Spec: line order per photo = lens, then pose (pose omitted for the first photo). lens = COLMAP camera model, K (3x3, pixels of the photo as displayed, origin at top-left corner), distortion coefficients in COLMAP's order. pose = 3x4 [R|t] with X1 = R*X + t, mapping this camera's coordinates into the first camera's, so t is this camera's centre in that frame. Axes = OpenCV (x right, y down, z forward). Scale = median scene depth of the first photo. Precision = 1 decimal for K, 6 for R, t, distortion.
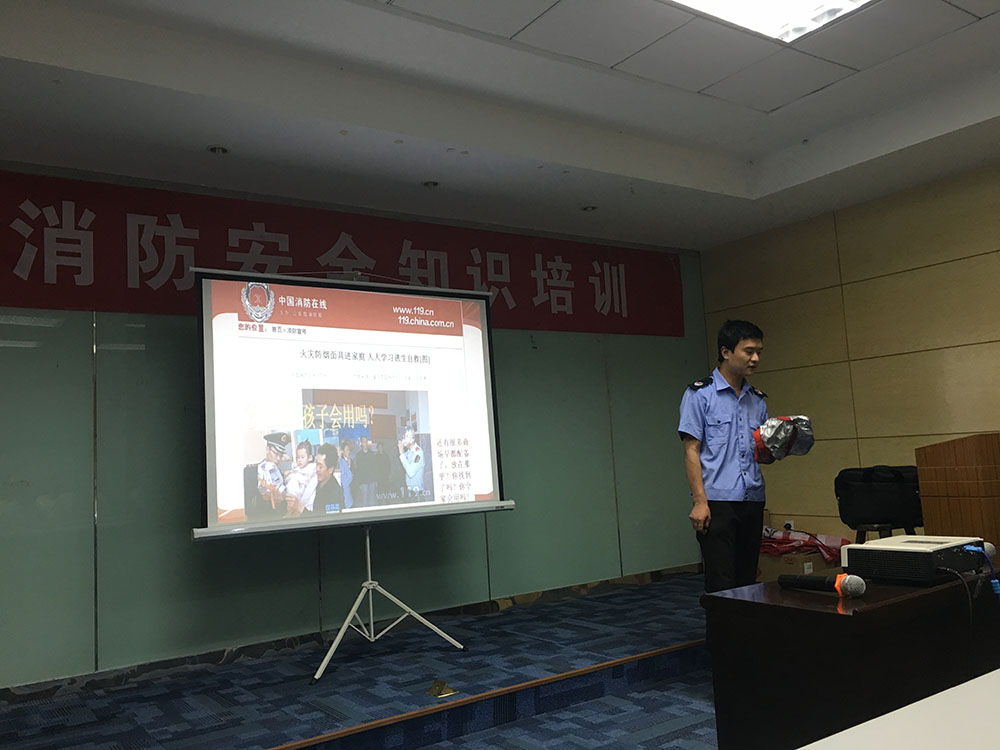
lens RADIAL K [[843.6, 0, 501.9], [0, 843.6, 372.4], [0, 0, 1]] dist [0.053036, -0.034520]
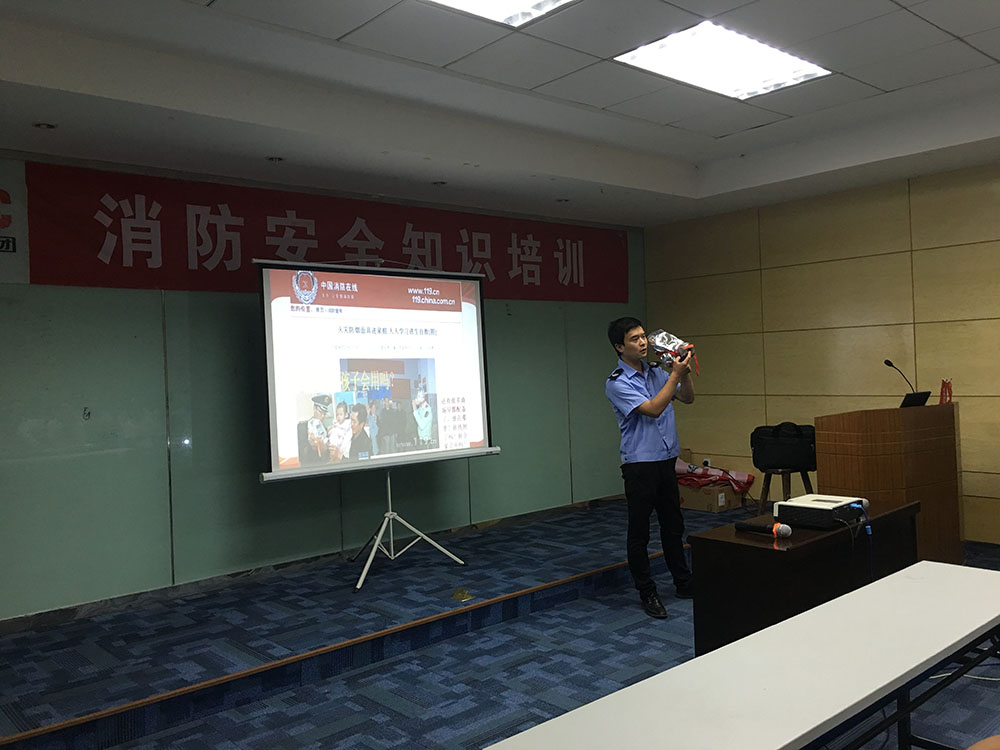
lens RADIAL K [[843.6, 0, 498.7], [0, 843.6, 375.7], [0, 0, 1]] dist [0.053036, -0.034520]
pose [[0.993127, 0.018734, 0.115531, -0.145262], [-0.031011, 0.993946, 0.105403, -0.089619], [-0.112857, -0.108261, 0.987696, -0.225535]]
